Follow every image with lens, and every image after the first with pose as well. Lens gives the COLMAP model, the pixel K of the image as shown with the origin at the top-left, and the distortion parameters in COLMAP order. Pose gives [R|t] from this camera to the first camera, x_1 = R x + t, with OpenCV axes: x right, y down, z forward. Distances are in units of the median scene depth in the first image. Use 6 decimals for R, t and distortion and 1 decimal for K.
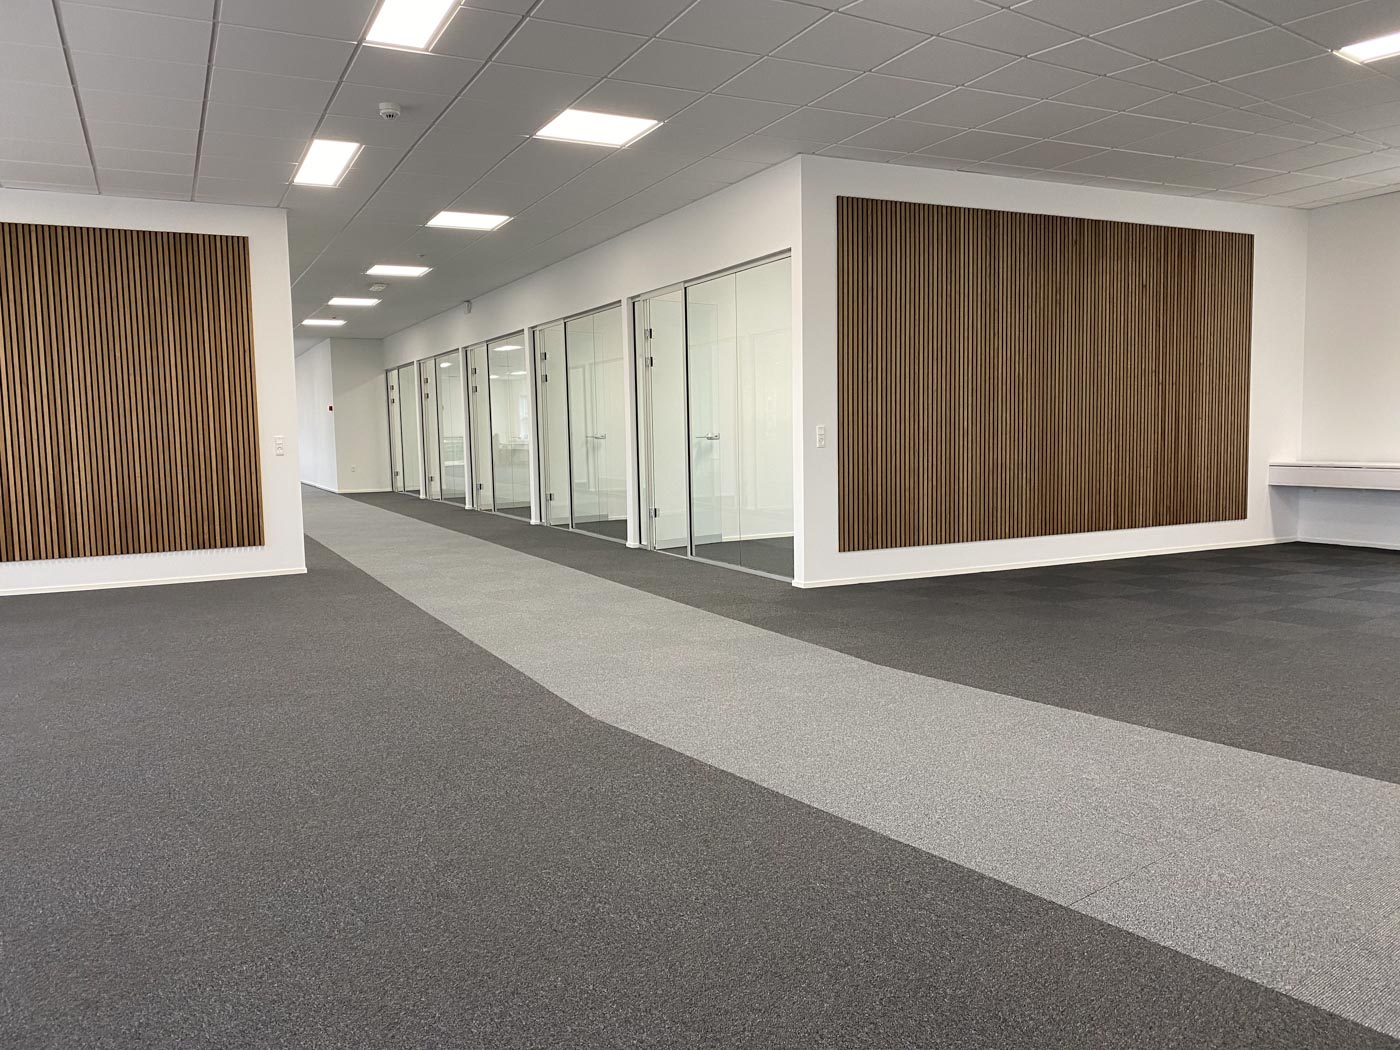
lens RADIAL K [[1061.4, 0, 698.6], [0, 1061.4, 526.3], [0, 0, 1]] dist [0.021941, -0.019661]
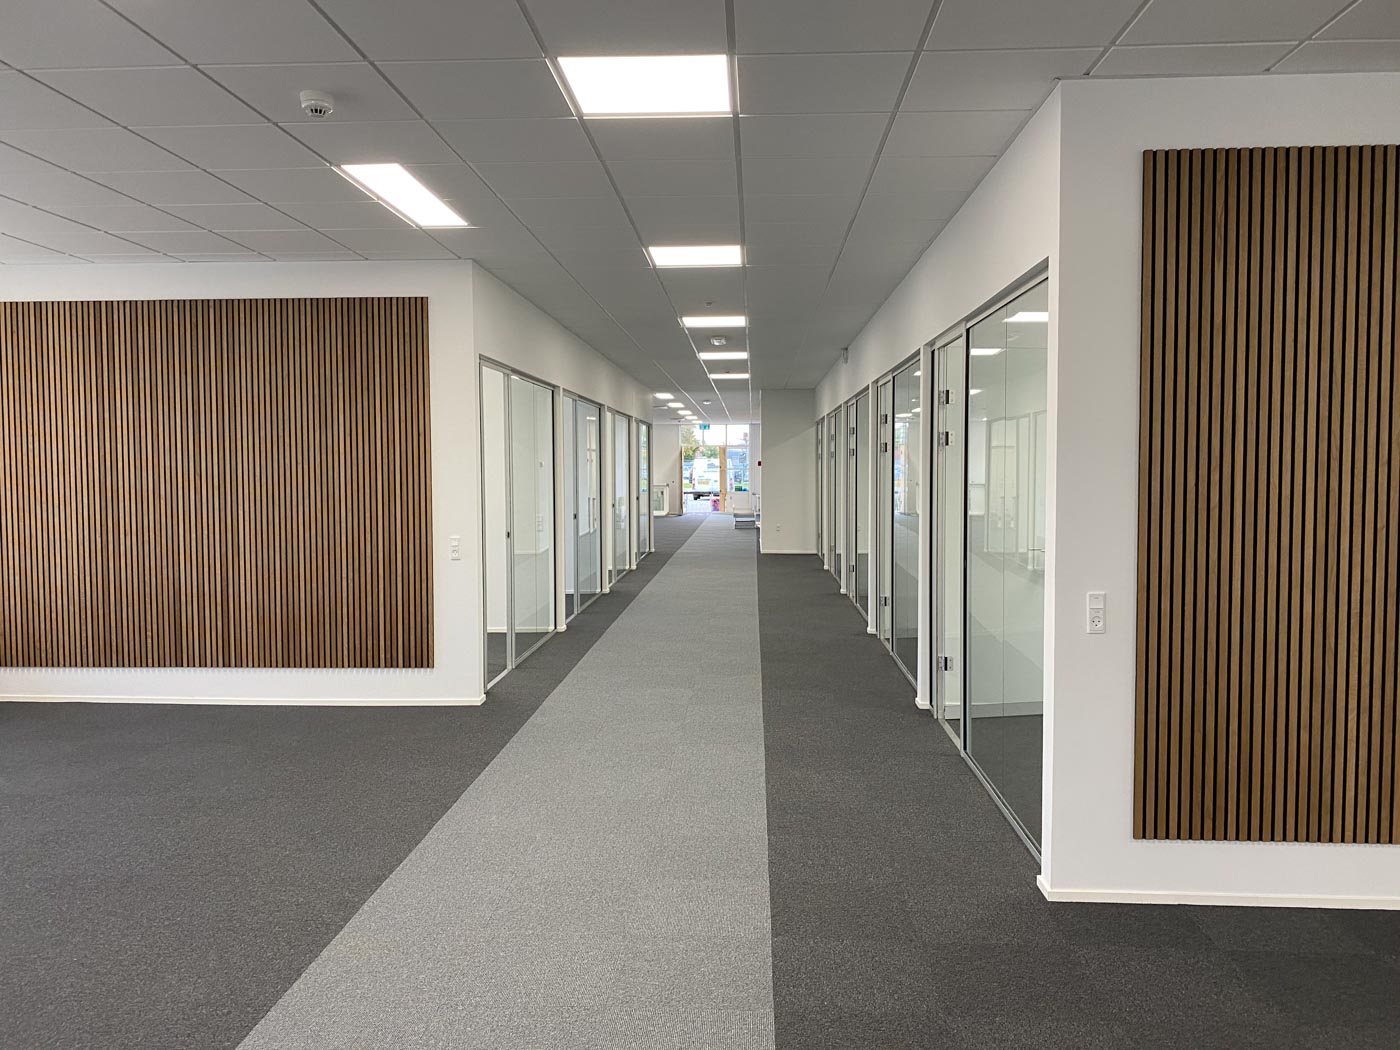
lens RADIAL K [[1061.4, 0, 701.3], [0, 1061.4, 516.2], [0, 0, 1]] dist [0.021941, -0.019661]
pose [[0.871288, 0.039594, -0.489172, 0.178550], [-0.059141, 0.997947, -0.024564, -0.096288], [0.487195, 0.050333, 0.871842, 0.401425]]
